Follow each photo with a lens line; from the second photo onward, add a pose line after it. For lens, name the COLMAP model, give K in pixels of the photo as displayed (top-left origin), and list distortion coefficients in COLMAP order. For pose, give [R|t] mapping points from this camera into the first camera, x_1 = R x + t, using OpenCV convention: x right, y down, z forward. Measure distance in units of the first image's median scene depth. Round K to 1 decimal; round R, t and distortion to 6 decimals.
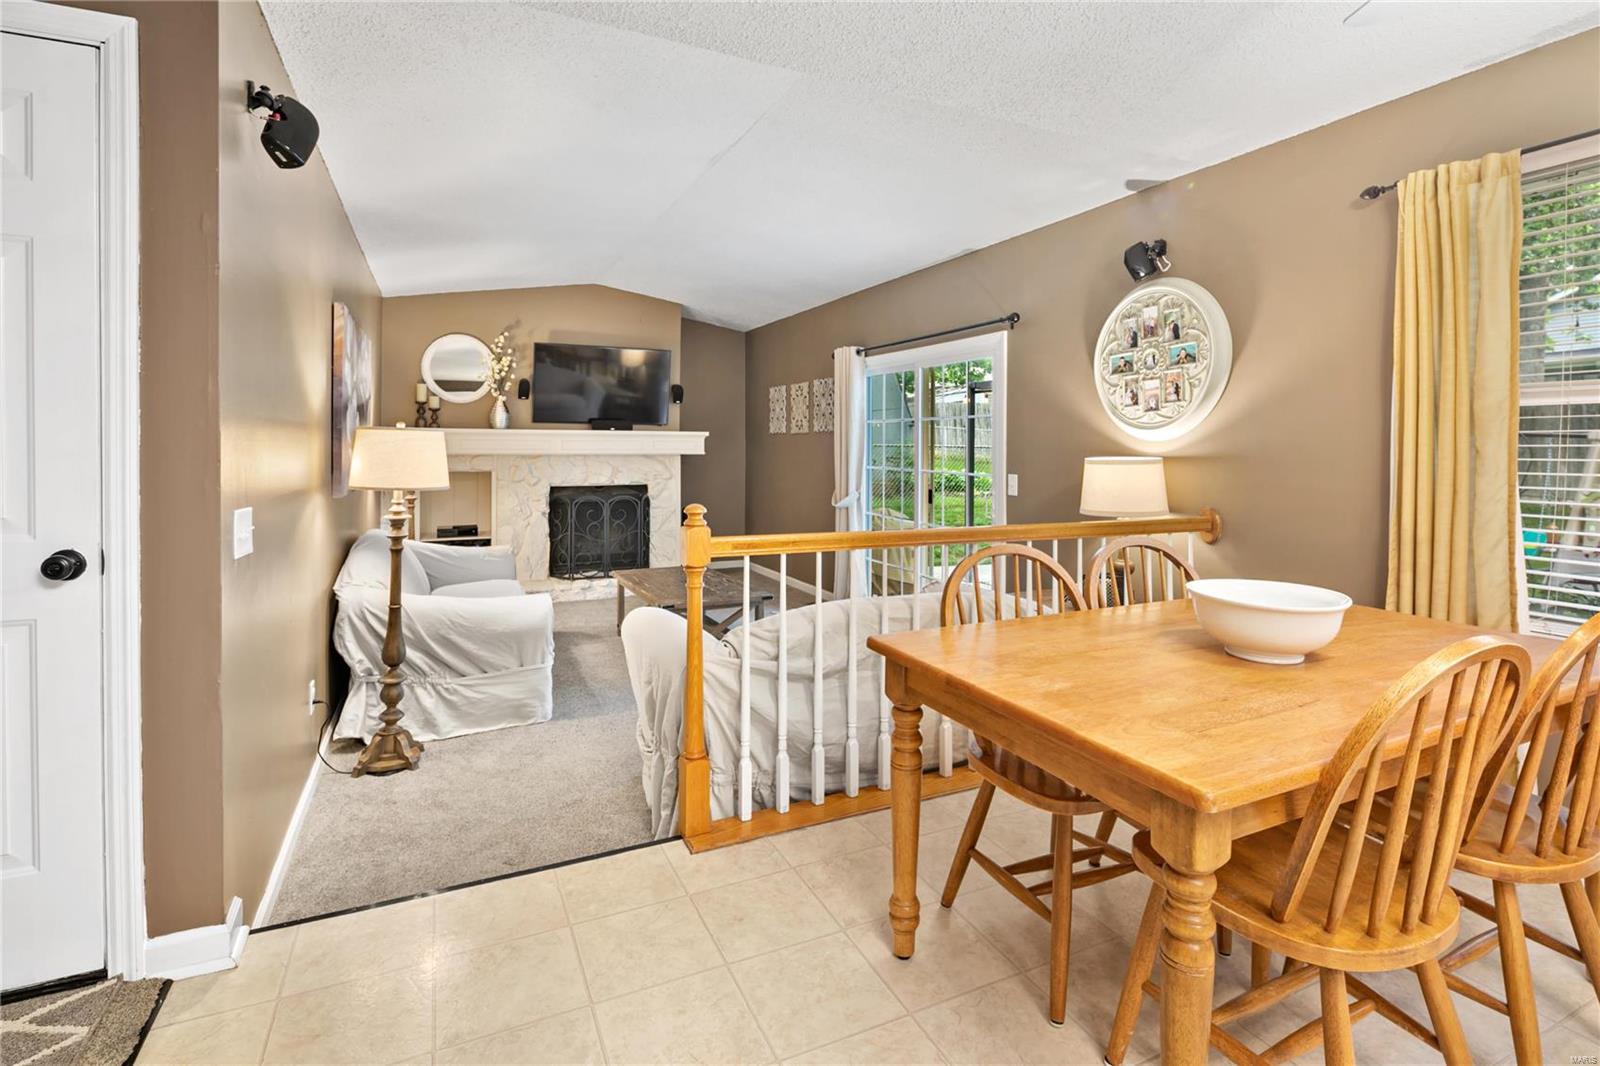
lens RADIAL K [[793.7, 0, 804.2], [0, 793.7, 445.8], [0, 0, 1]] dist [0.016579, -0.005729]
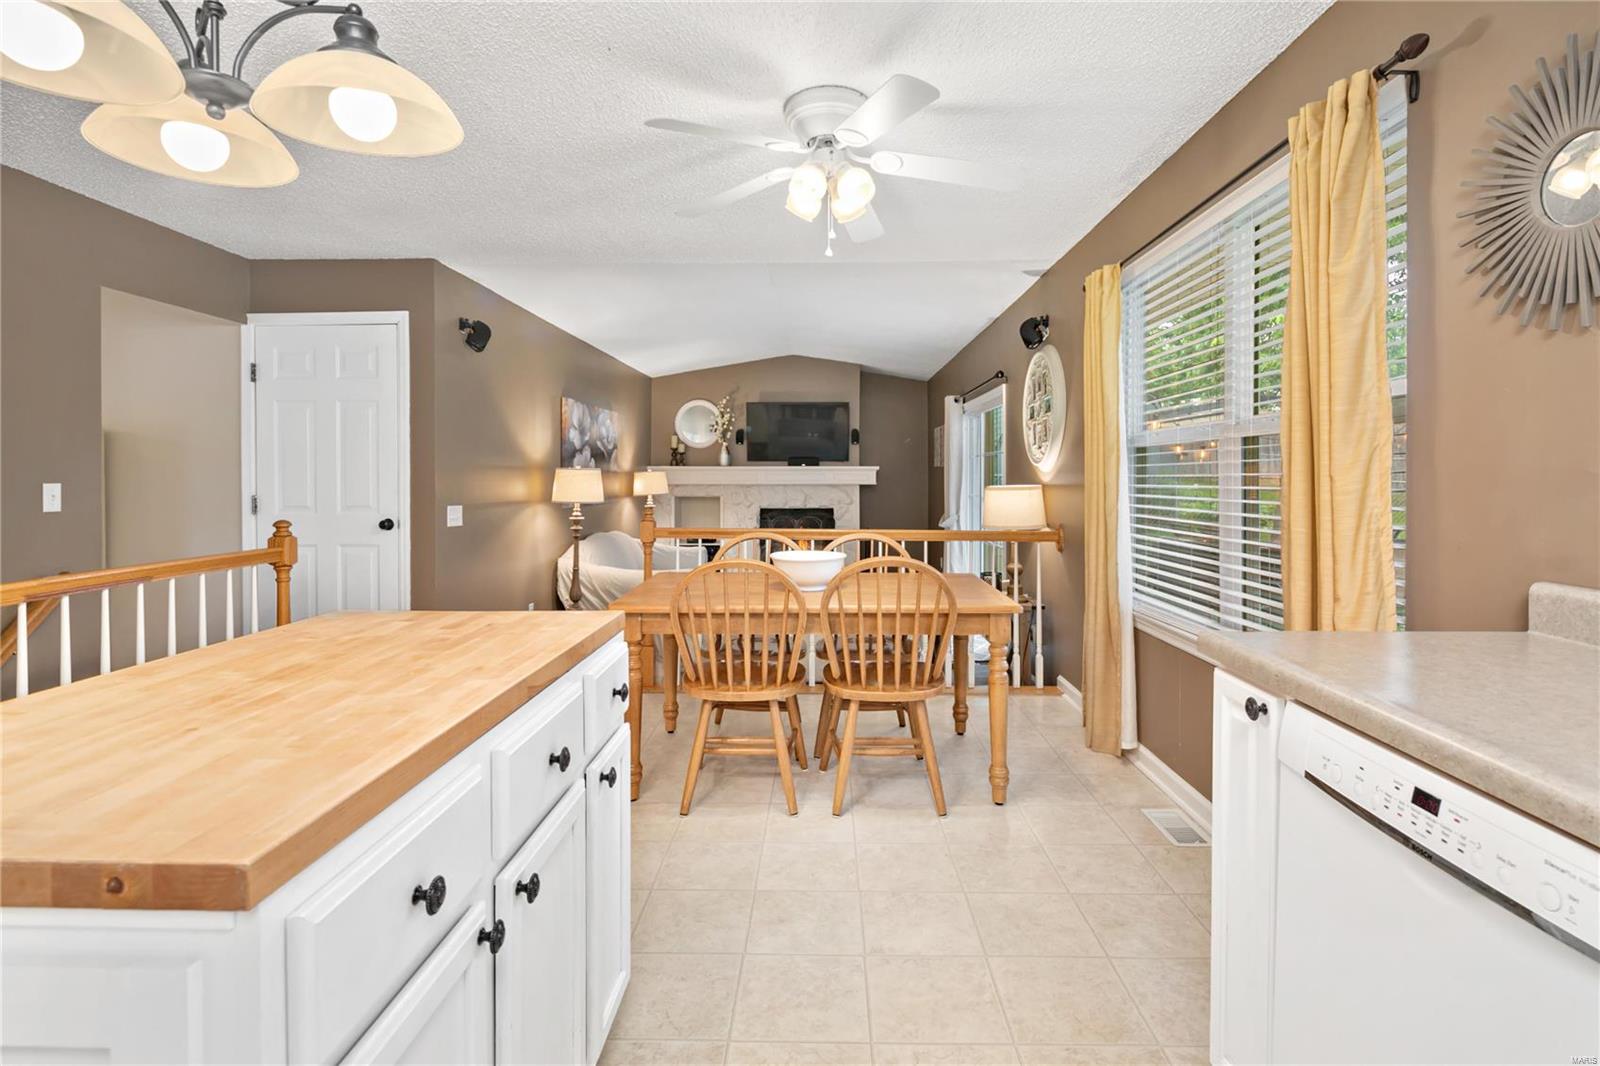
lens RADIAL K [[793.7, 0, 790.4], [0, 793.7, 480.6], [0, 0, 1]] dist [0.016579, -0.005729]
pose [[0.884629, -0.003375, -0.466284, 0.370427], [0.005258, 0.999982, 0.002737, 0.001075], [0.466266, -0.004873, 0.884631, -0.175675]]
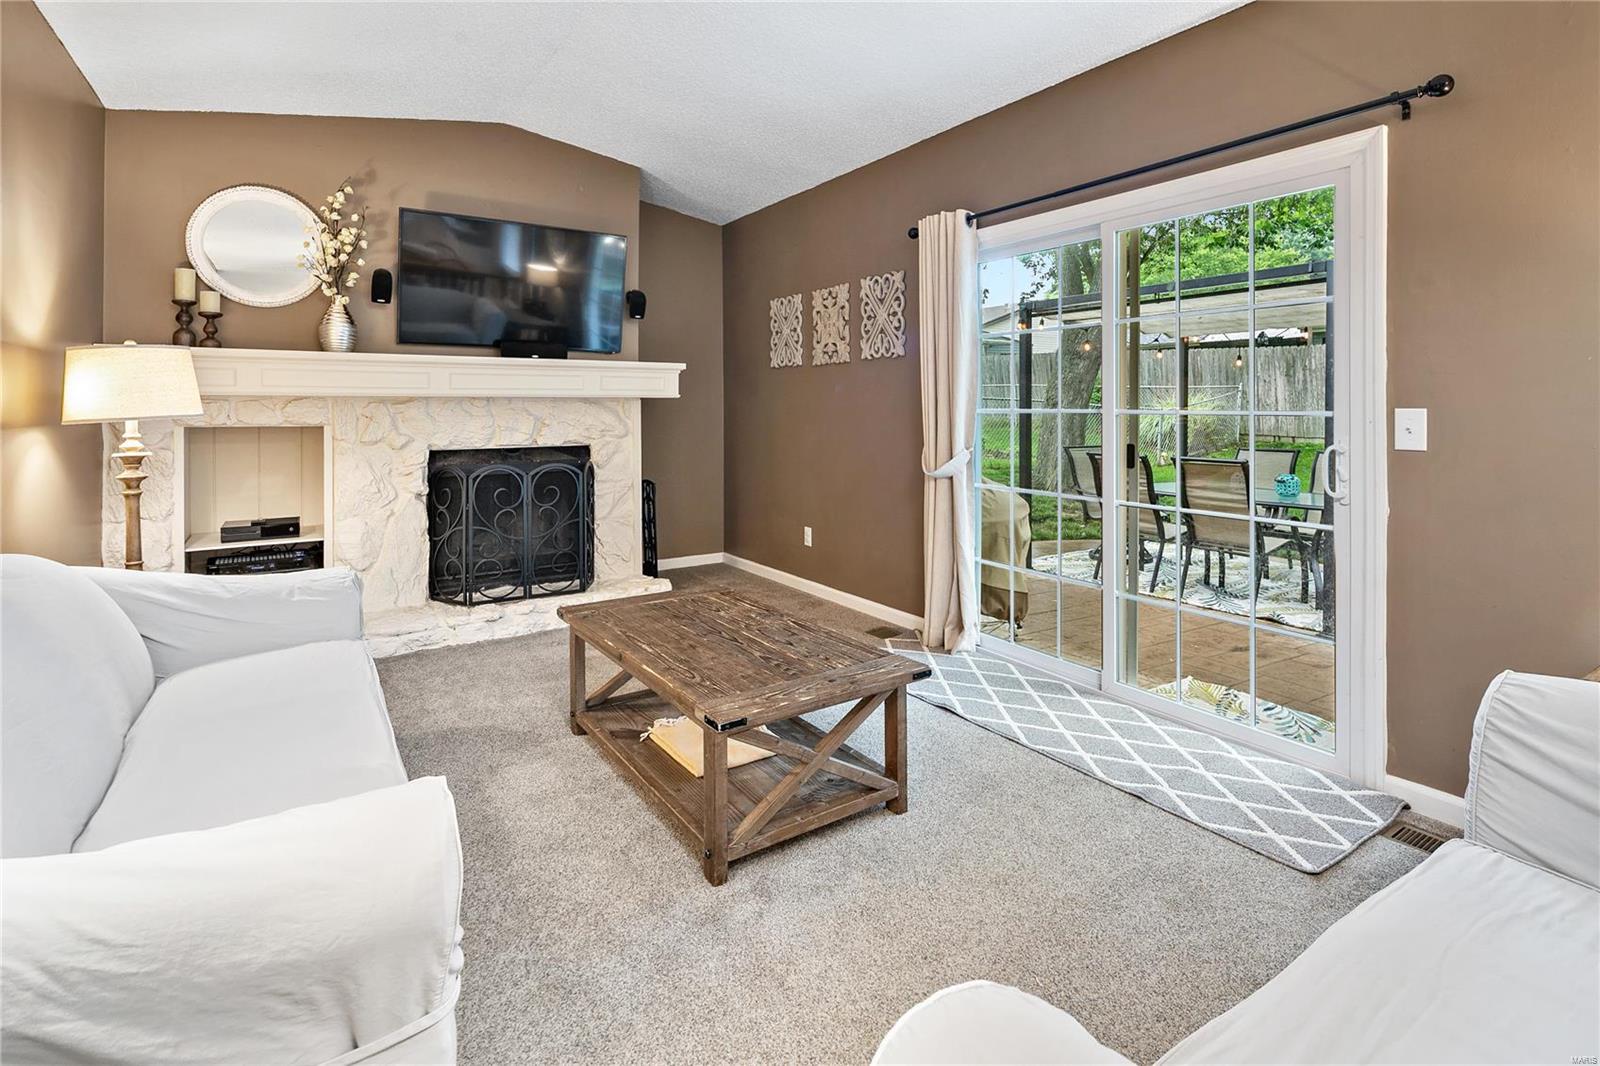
lens RADIAL K [[793.7, 0, 802.4], [0, 793.7, 404.8], [0, 0, 1]] dist [0.016579, -0.005729]
pose [[0.990649, -0.006276, 0.136292, -0.126689], [0.006855, 0.999969, -0.003777, 0.021945], [-0.136264, 0.004676, 0.990661, 0.378642]]
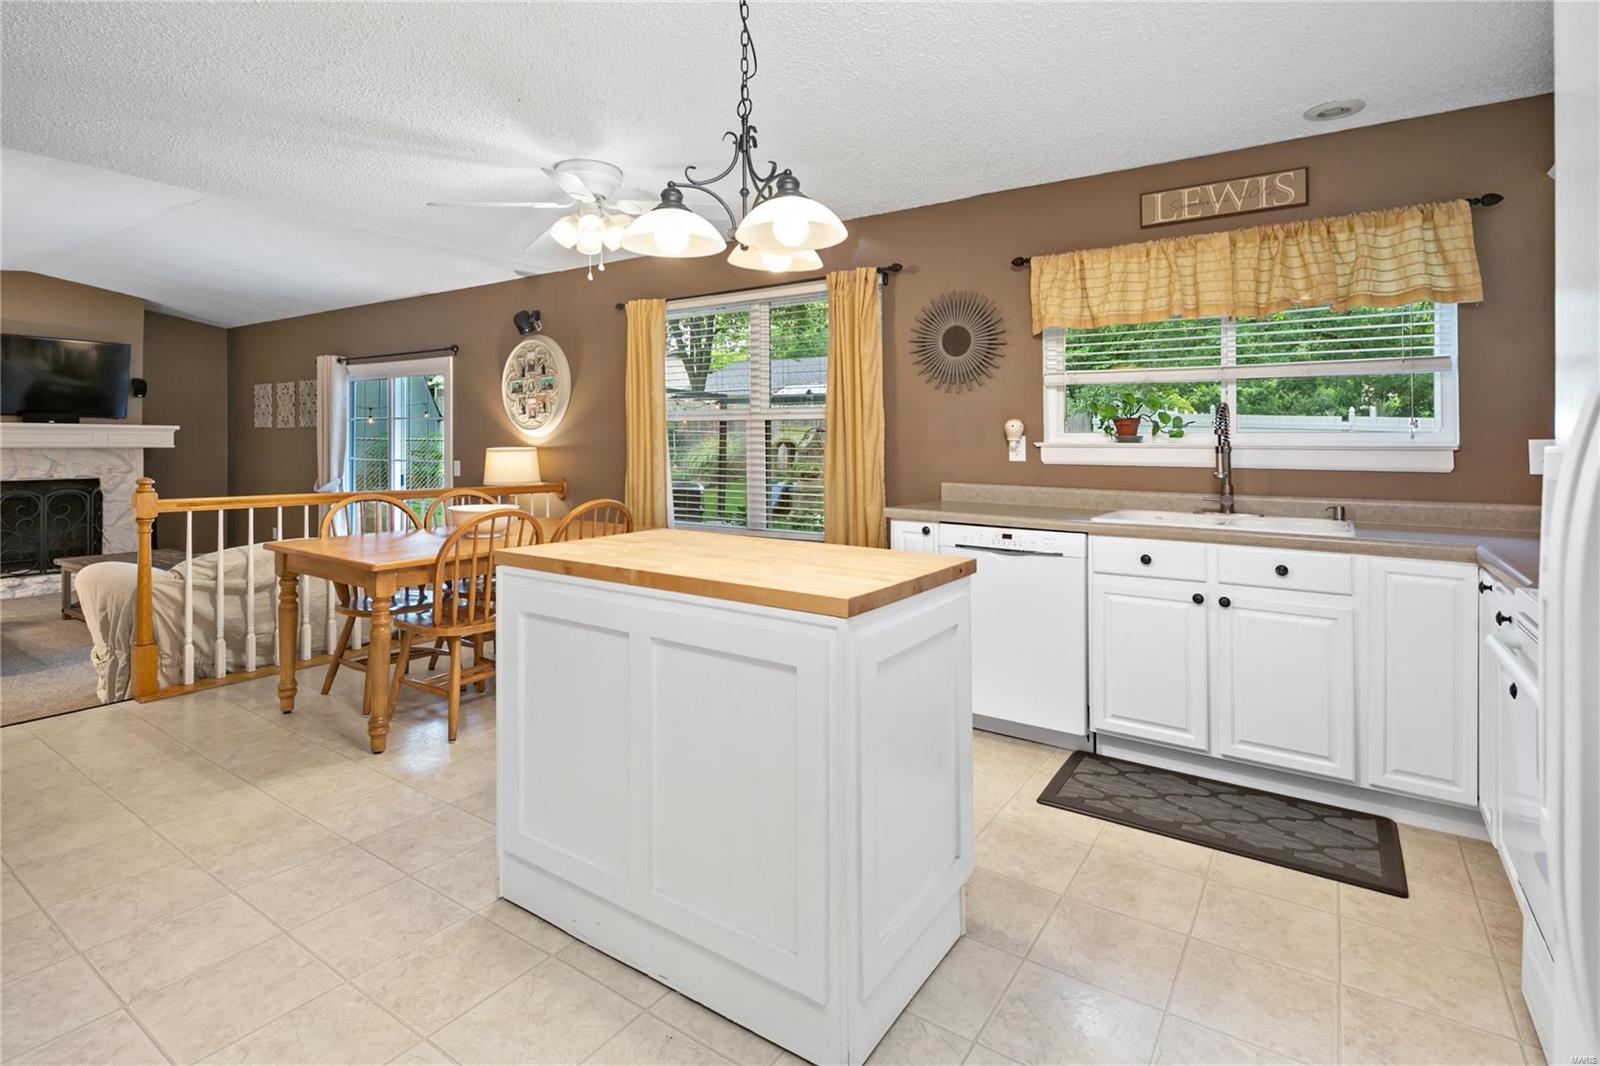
lens RADIAL K [[793.7, 0, 827.5], [0, 793.7, 440.9], [0, 0, 1]] dist [0.016579, -0.005729]
pose [[0.855289, 0.001379, 0.518149, 0.066729], [-0.002387, 0.999996, 0.001279, -0.001264], [-0.518145, -0.002331, 0.855290, -0.354701]]
